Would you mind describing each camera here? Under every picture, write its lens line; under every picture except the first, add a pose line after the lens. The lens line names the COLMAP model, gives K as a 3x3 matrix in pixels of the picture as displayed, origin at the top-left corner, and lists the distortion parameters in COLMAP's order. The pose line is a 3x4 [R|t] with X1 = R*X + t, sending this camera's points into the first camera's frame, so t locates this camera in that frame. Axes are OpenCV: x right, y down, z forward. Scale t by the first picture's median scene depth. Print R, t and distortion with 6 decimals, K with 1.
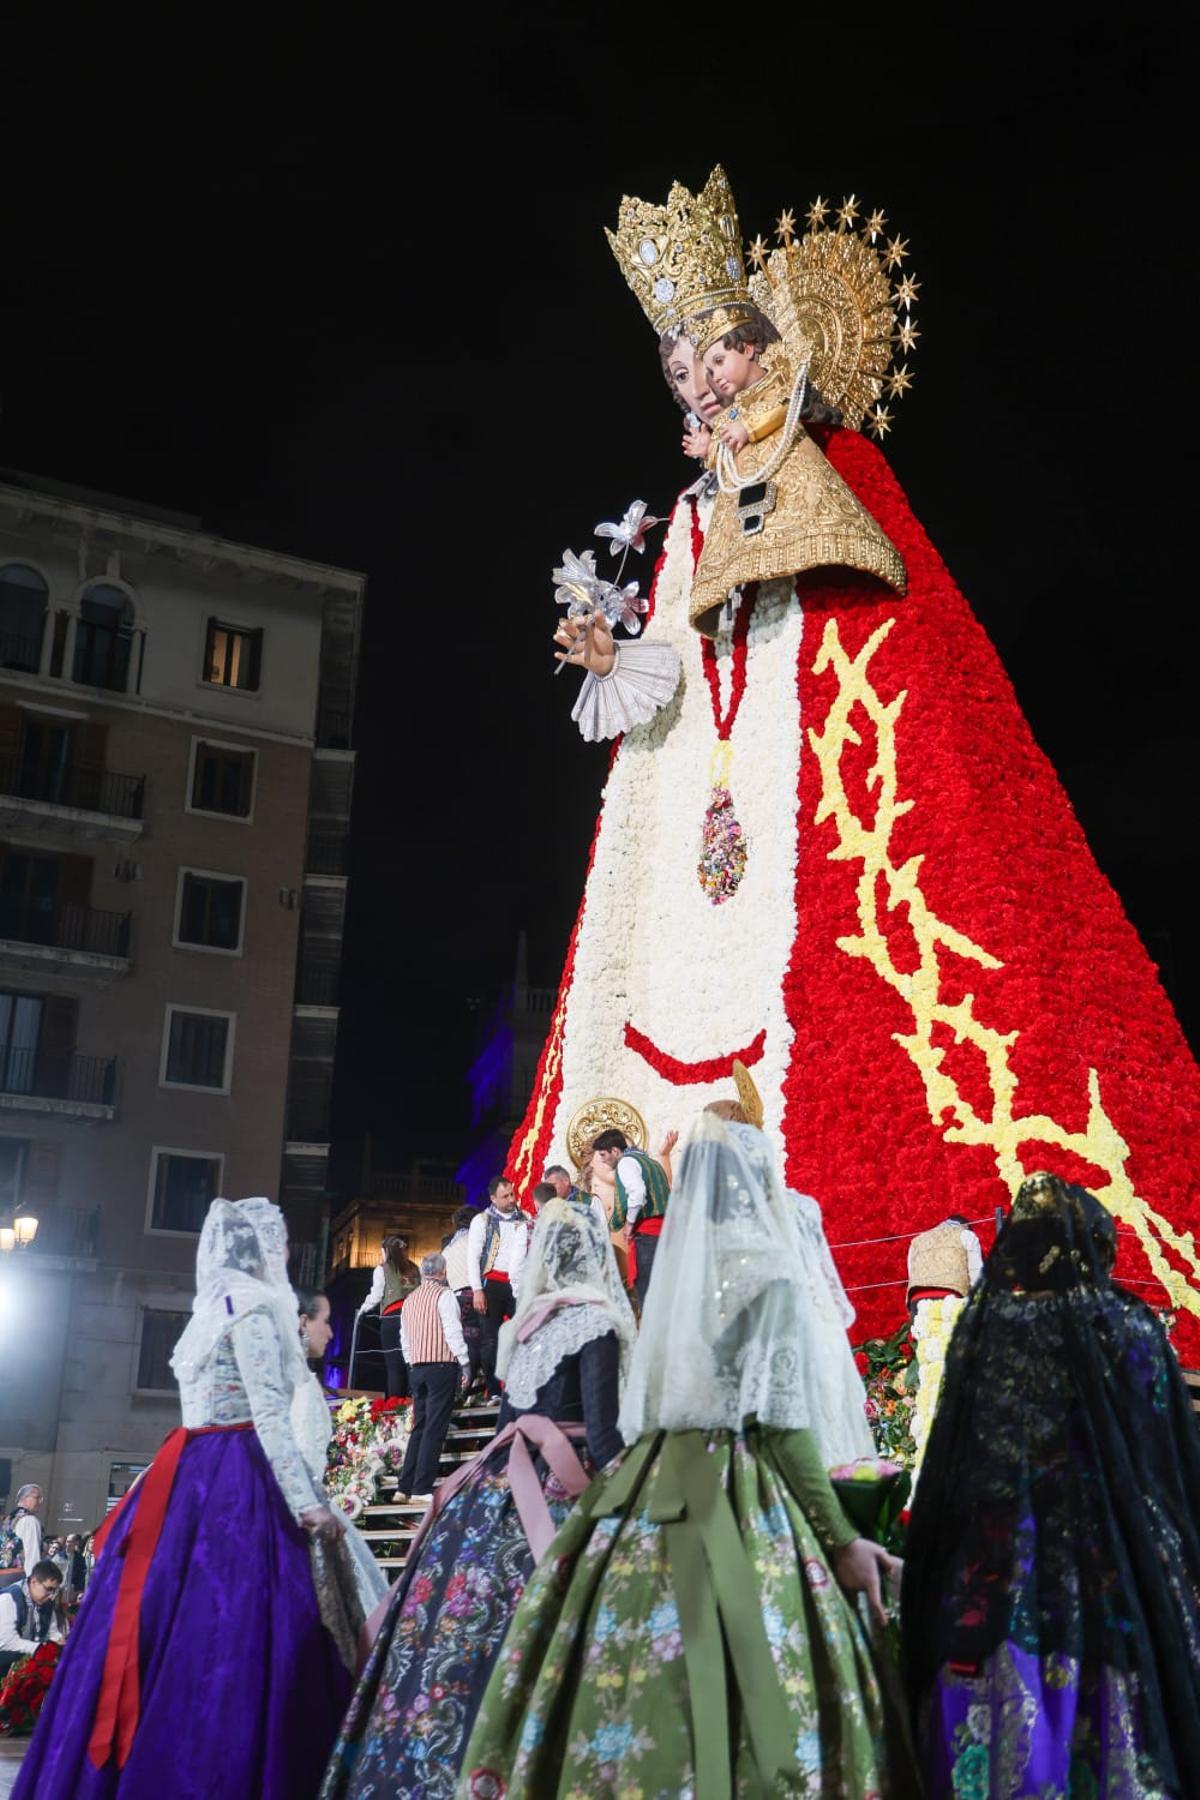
lens RADIAL K [[2087.5, 0, 604.3], [0, 2087.5, 903.6], [0, 0, 1]] dist [0.093639, 0.000000]
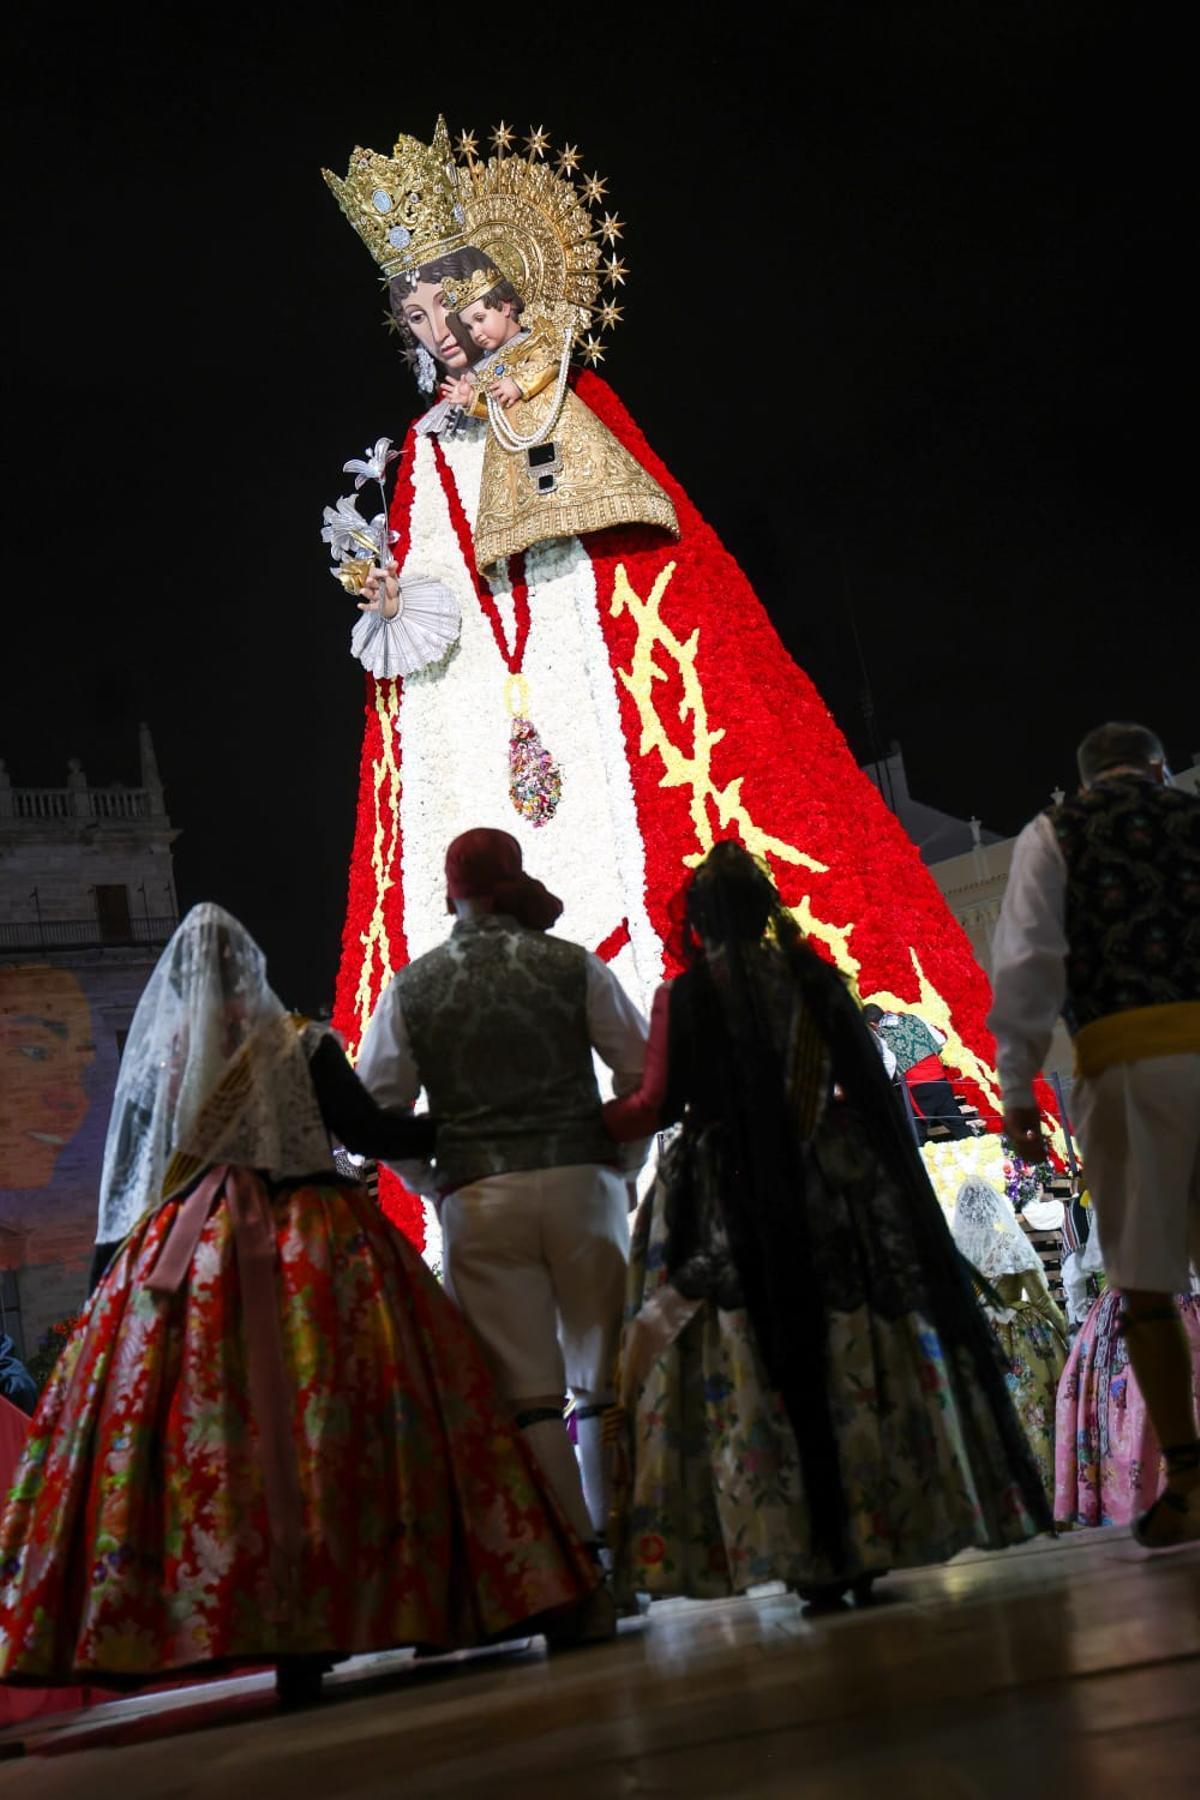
lens RADIAL K [[2717.4, 0, 583.5], [0, 2717.4, 896.7], [0, 0, 1]] dist [0.197133, 0.000000]
pose [[0.934543, -0.116447, 0.336258, -0.412327], [0.076707, 0.988649, 0.129184, -0.147130], [-0.347485, -0.094934, 0.932868, -0.363274]]
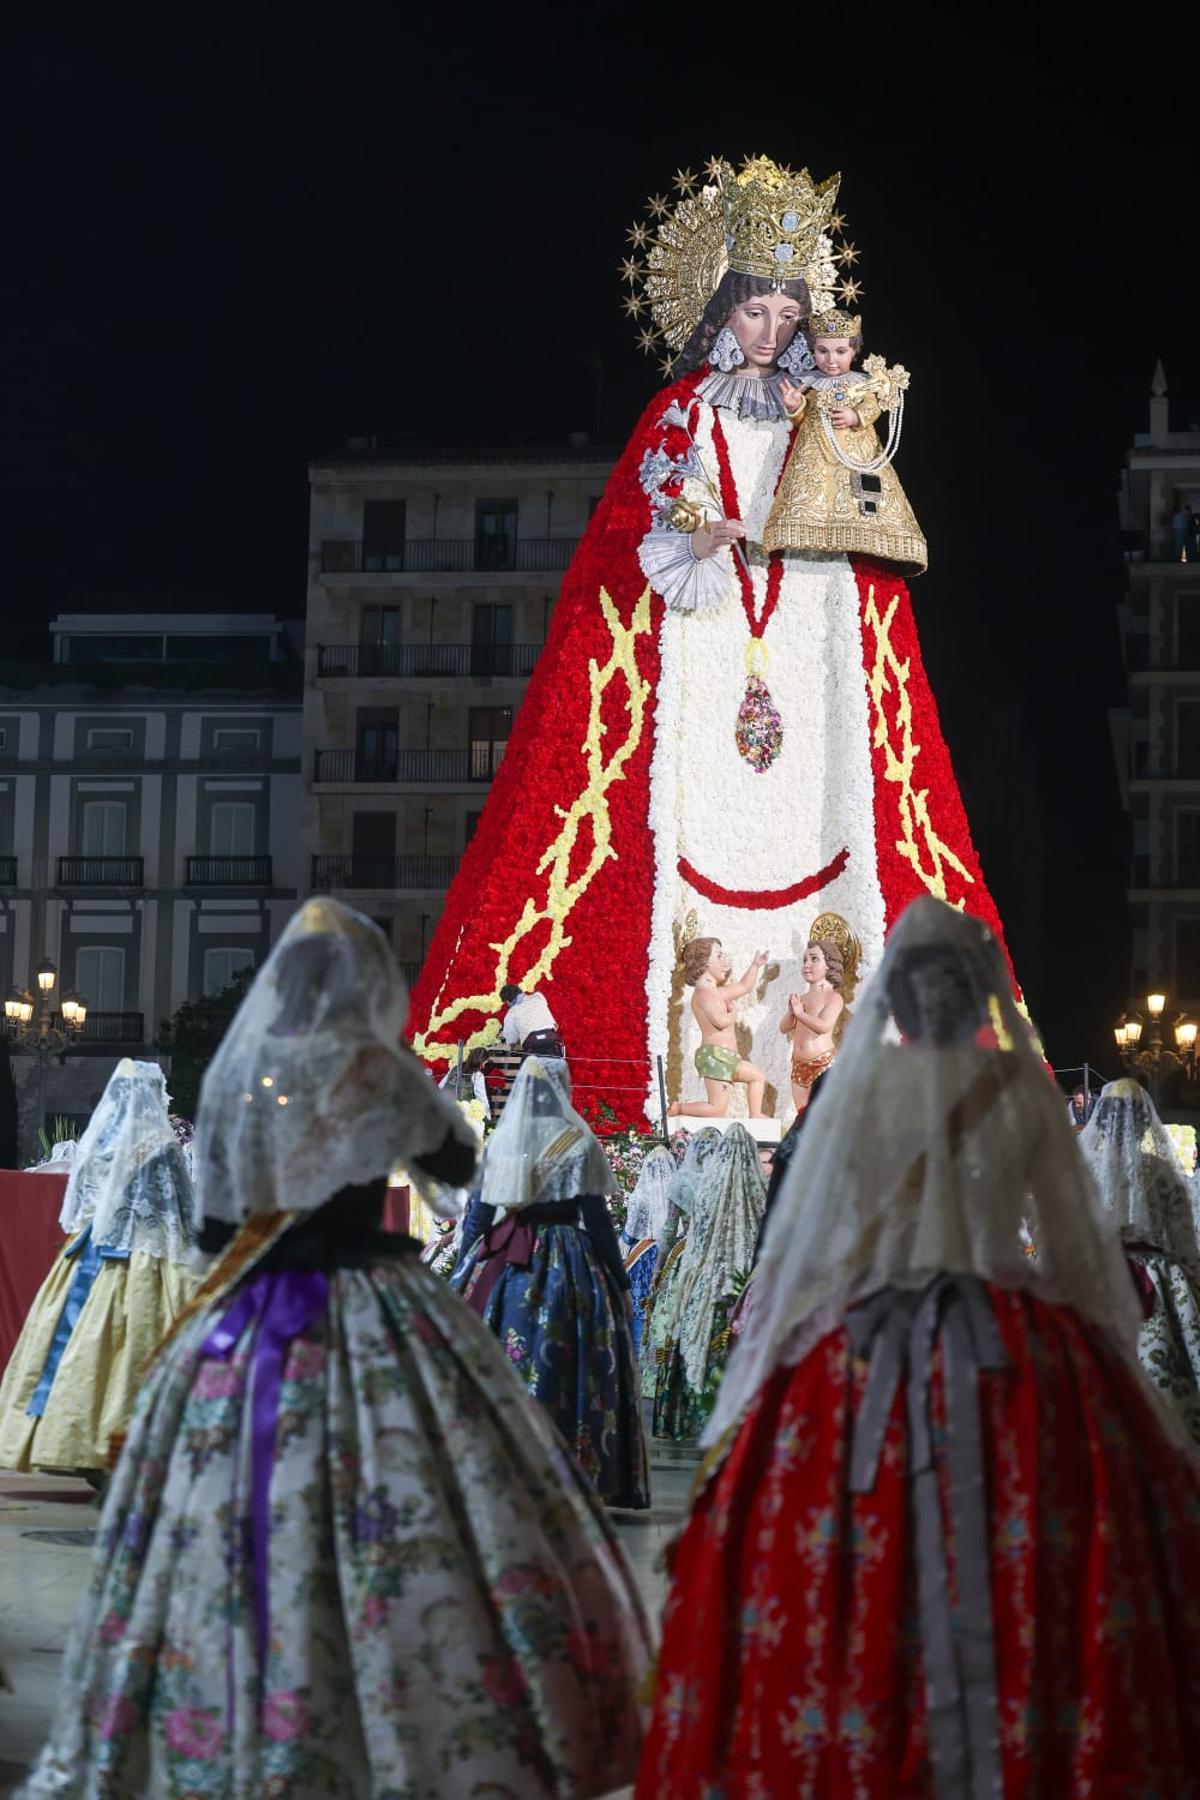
lens RADIAL K [[3607.2, 0, 580.2], [0, 3607.2, 856.7], [0, 0, 1]] dist [0.019326, 0.000000]
pose [[0.465511, 0.090350, 0.880418, -1.975753], [-0.302858, 0.950981, 0.062541, -0.056777], [-0.831611, -0.295756, 0.470055, 0.009828]]
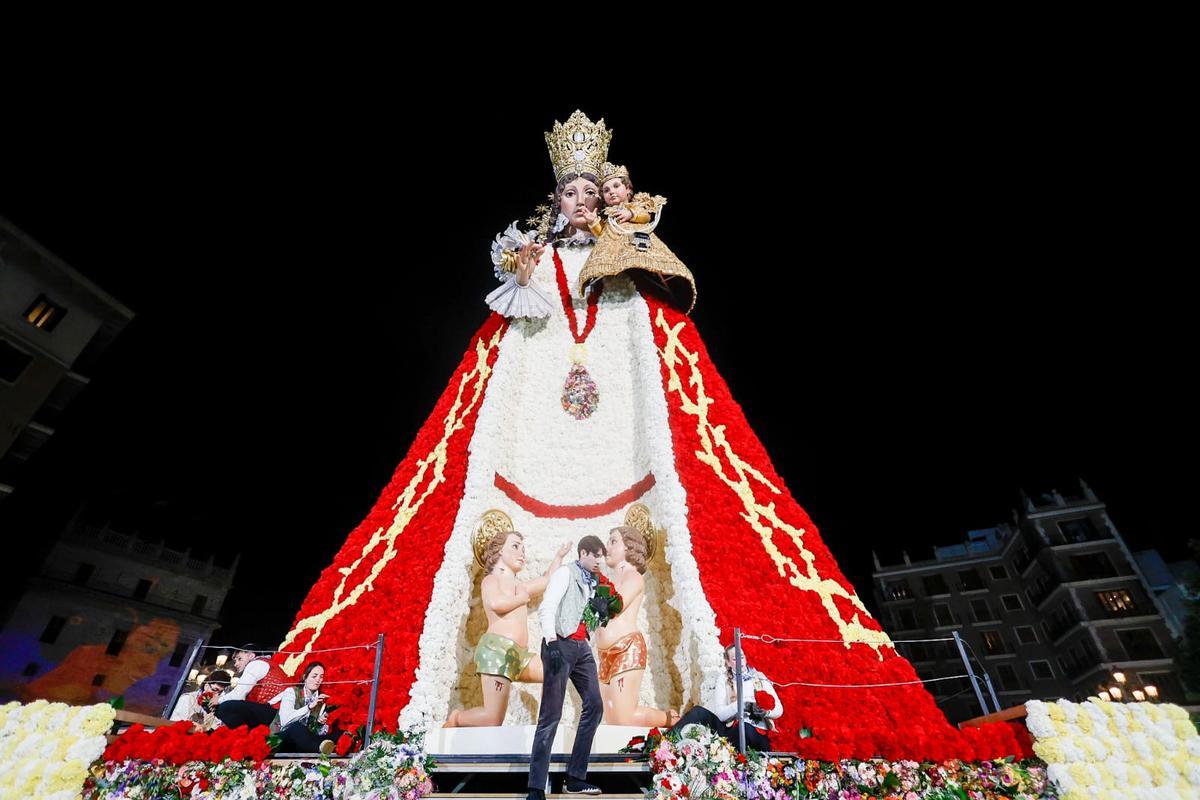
lens RADIAL K [[554.8, 0, 590.0], [0, 554.8, 409.9], [0, 0, 1]] dist [0.007385, -0.001059]
pose [[0.714684, 0.401324, 0.572857, -0.194977], [-0.220401, 0.906506, -0.360099, 0.149632], [-0.663815, 0.131098, 0.736317, 0.660054]]
